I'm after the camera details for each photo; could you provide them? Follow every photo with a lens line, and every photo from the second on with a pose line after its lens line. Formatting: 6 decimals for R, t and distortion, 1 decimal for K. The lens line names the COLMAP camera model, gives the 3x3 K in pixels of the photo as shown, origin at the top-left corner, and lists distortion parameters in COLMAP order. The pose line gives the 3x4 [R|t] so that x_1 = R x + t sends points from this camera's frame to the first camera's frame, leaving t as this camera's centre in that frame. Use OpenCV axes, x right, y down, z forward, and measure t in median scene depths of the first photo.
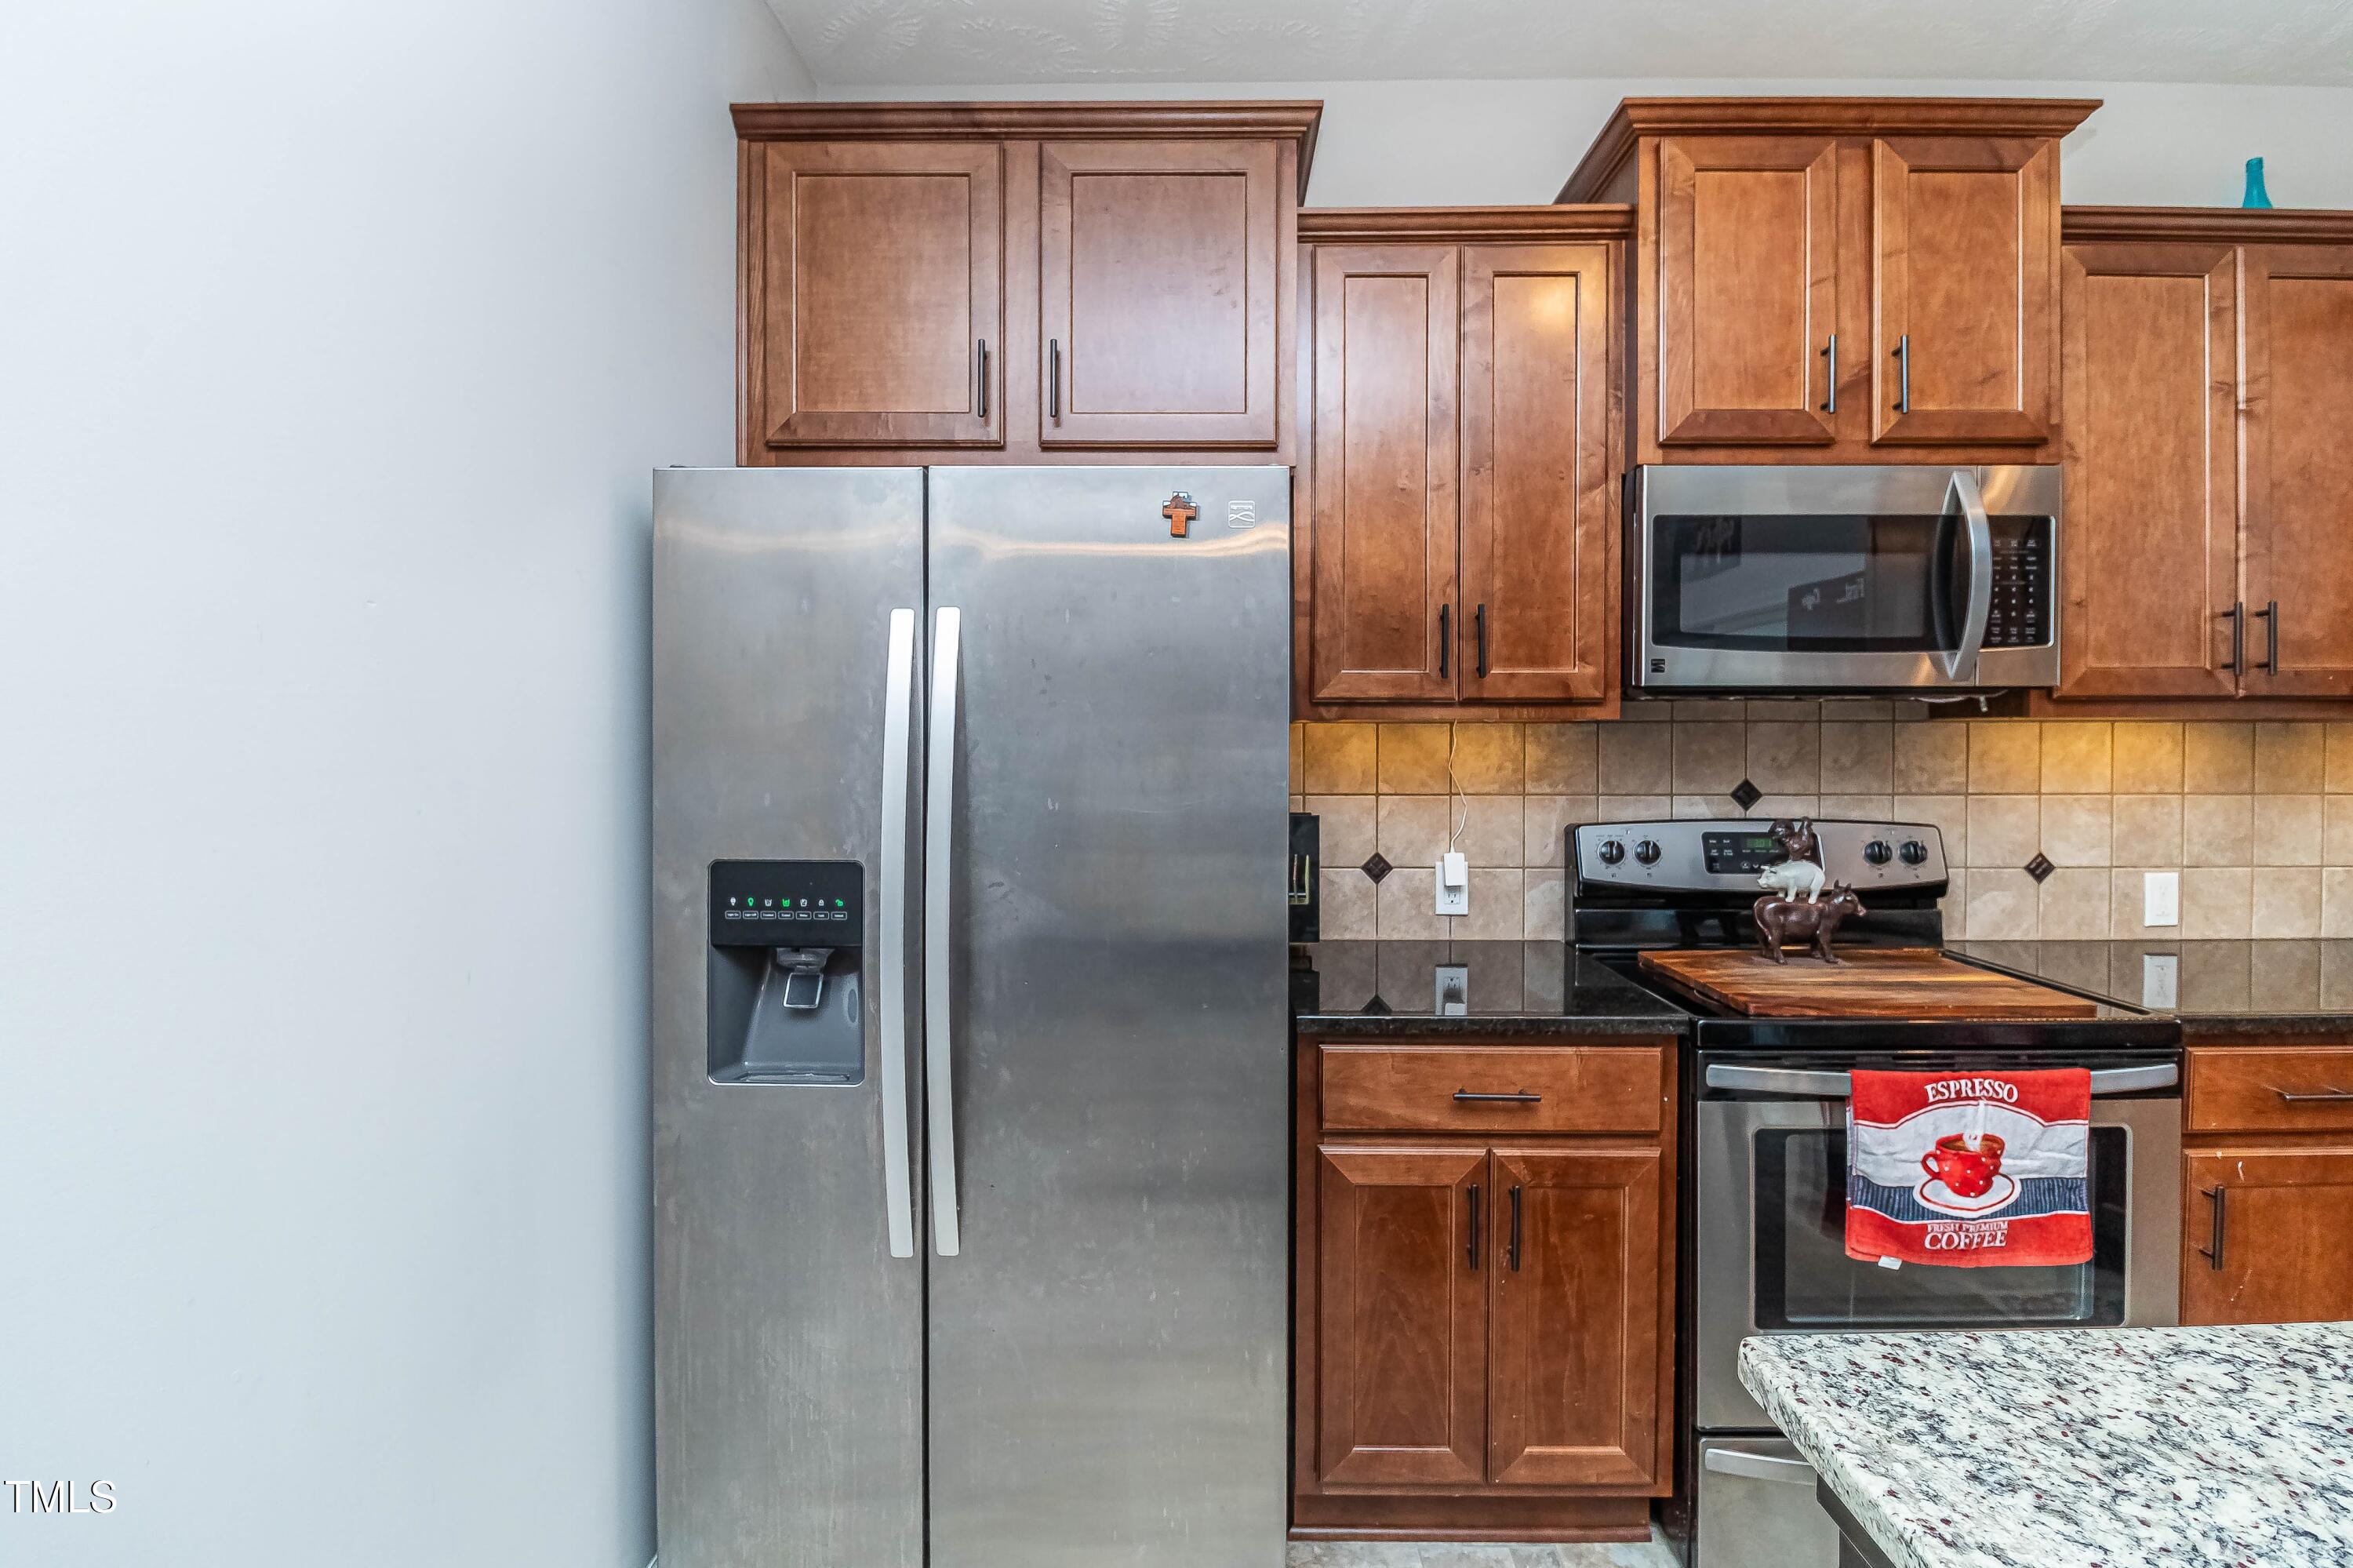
lens RADIAL K [[1092.9, 0, 1190.8], [0, 1092.9, 755.3], [0, 0, 1]] dist [-0.005466, -0.010171]
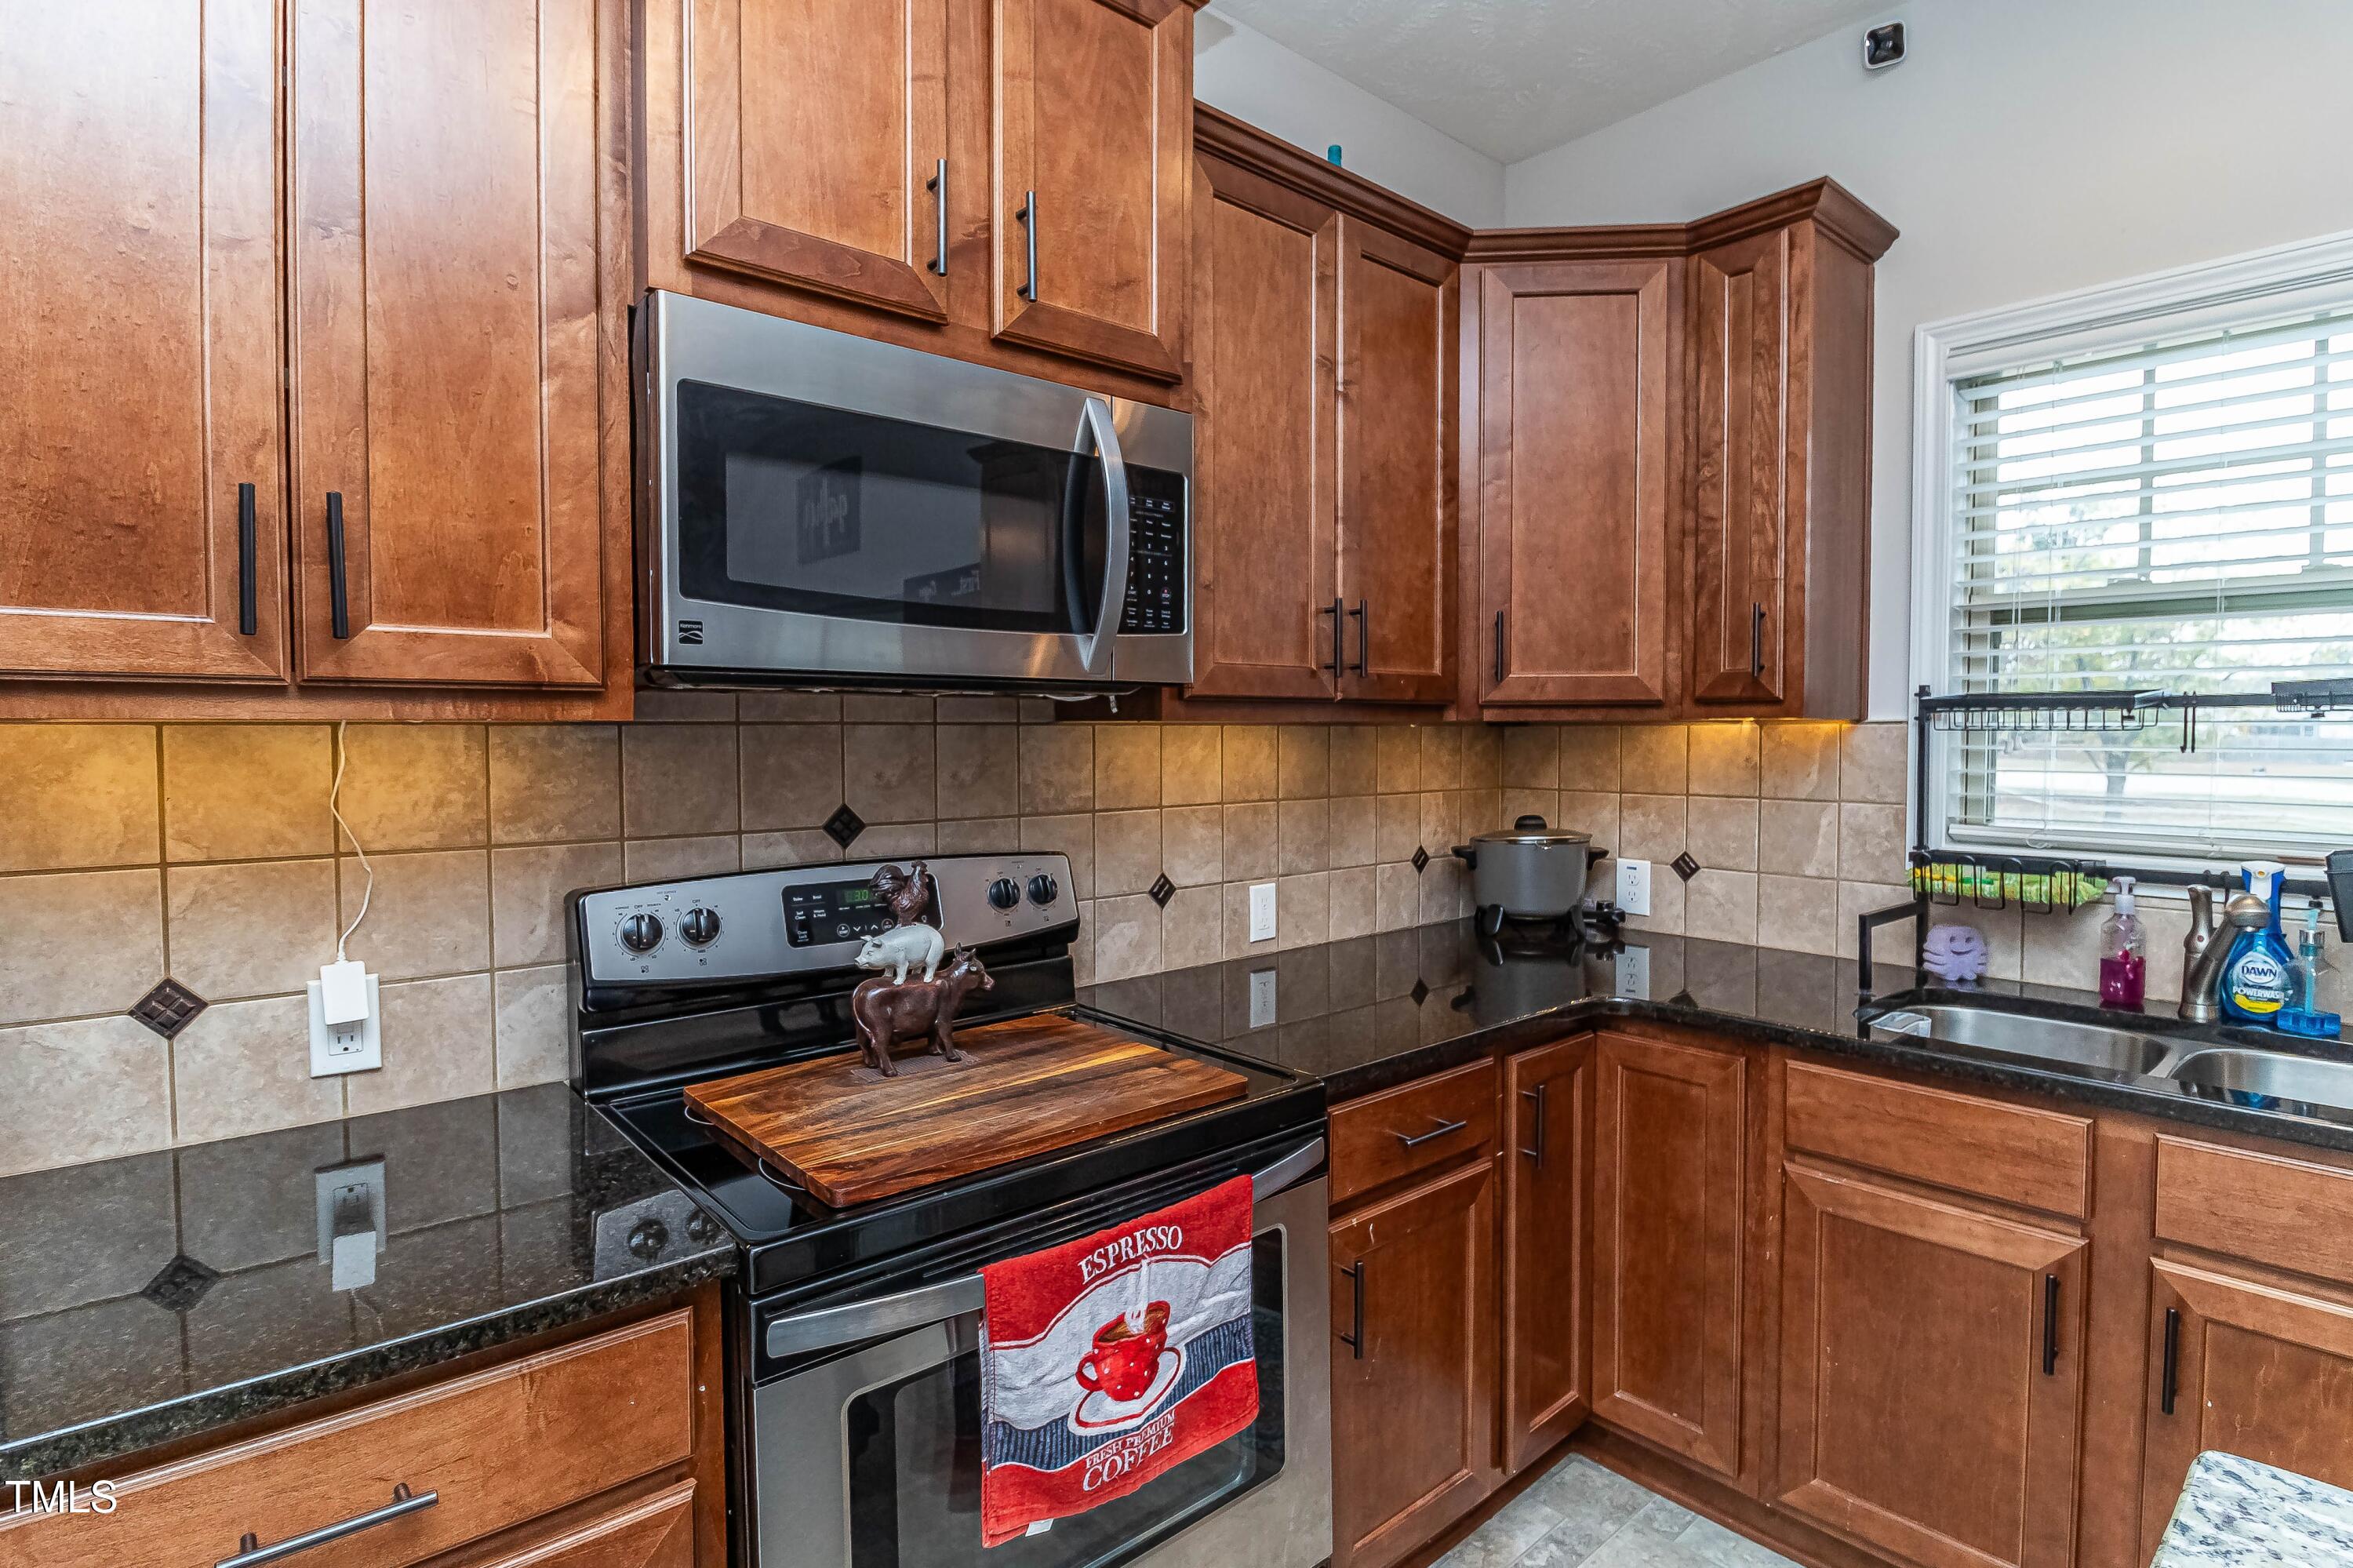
lens RADIAL K [[1150.5, 0, 1181.3], [0, 1150.5, 773.9], [0, 0, 1]] dist [-0.015138, -0.003086]
pose [[0.747381, -0.024942, 0.663928, 0.206234], [0.011677, 0.999634, 0.024409, -0.016136], [-0.664294, -0.010490, 0.747398, 0.343134]]
